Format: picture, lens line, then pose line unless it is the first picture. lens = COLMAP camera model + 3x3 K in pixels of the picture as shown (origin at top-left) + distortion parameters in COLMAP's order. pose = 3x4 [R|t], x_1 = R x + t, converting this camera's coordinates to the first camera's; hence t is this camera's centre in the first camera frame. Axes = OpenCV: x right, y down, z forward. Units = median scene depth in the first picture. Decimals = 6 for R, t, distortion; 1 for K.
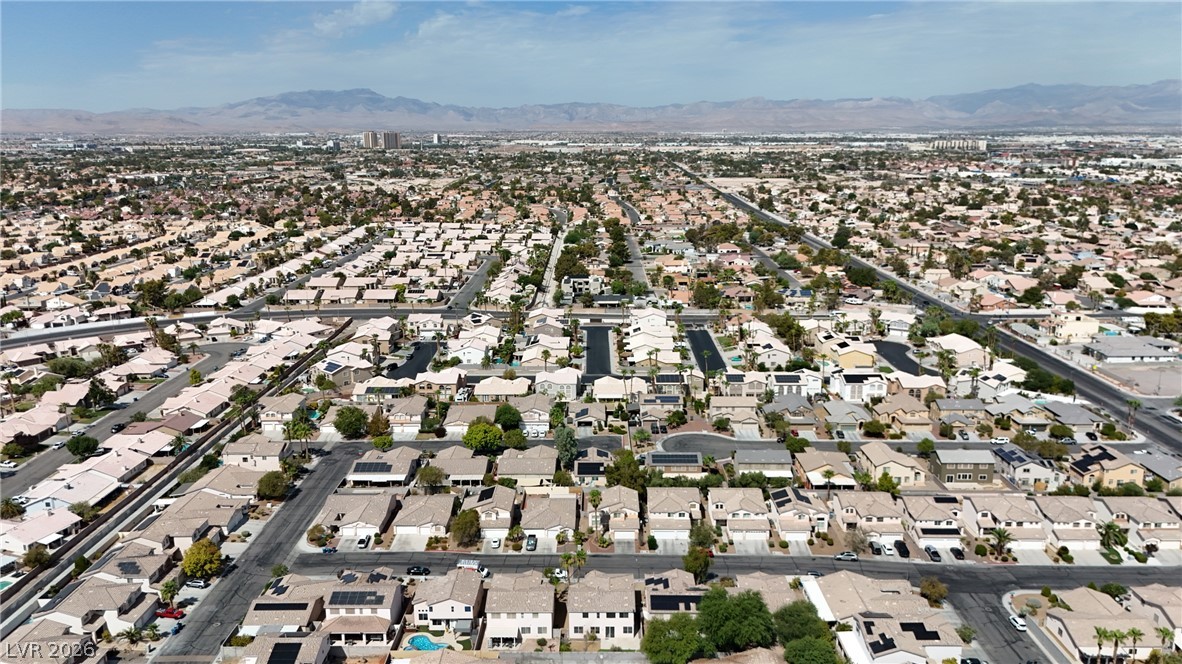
lens RADIAL K [[871.3, 0, 591.0], [0, 871.3, 332.0], [0, 0, 1]] dist [0.063857, -0.064390]
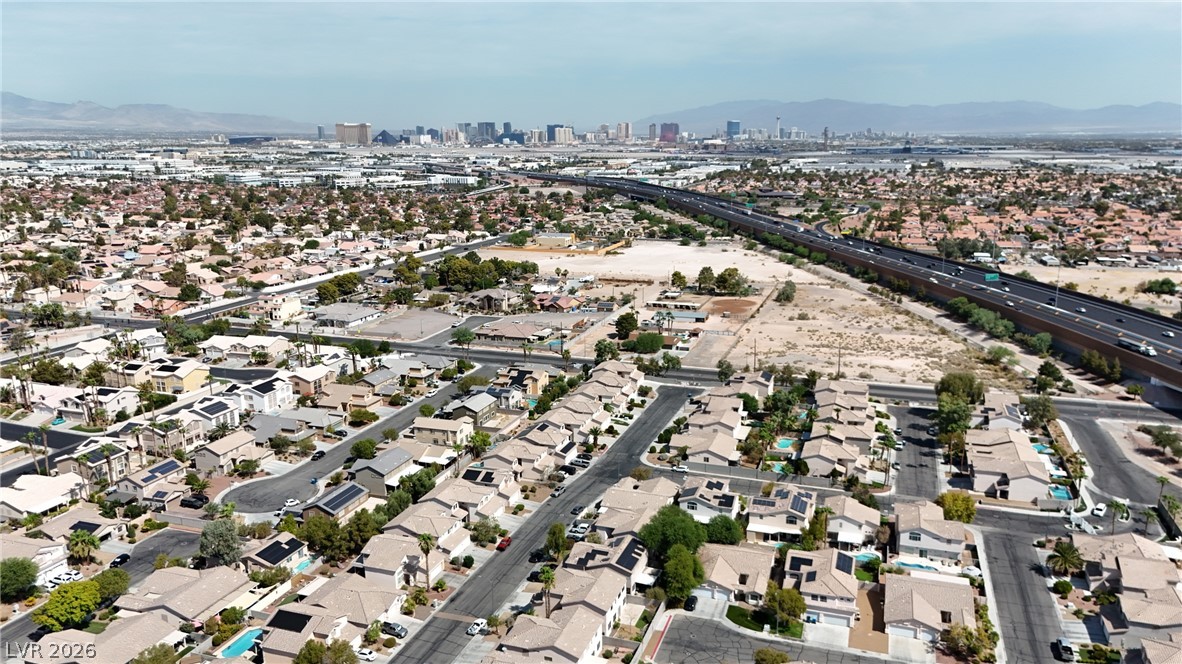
lens RADIAL K [[871.3, 0, 591.0], [0, 871.3, 332.0], [0, 0, 1]] dist [0.063857, -0.064390]
pose [[0.325478, -0.207374, 0.922529, -0.475483], [0.214573, 0.966399, 0.141532, -0.067741], [-0.920881, 0.151884, 0.359039, 0.343622]]
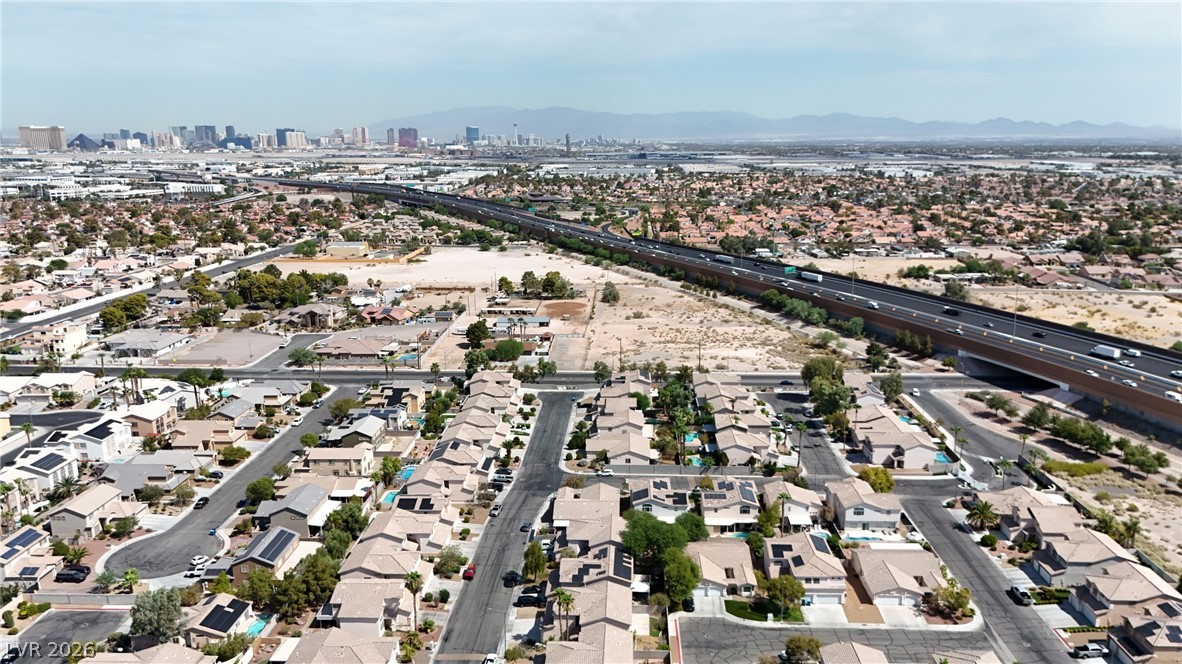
lens RADIAL K [[871.3, 0, 591.0], [0, 871.3, 332.0], [0, 0, 1]] dist [0.063857, -0.064390]
pose [[0.040528, -0.213351, 0.976135, -0.487603], [0.227290, 0.953294, 0.198922, -0.100789], [-0.972983, 0.213804, 0.087127, 0.494354]]
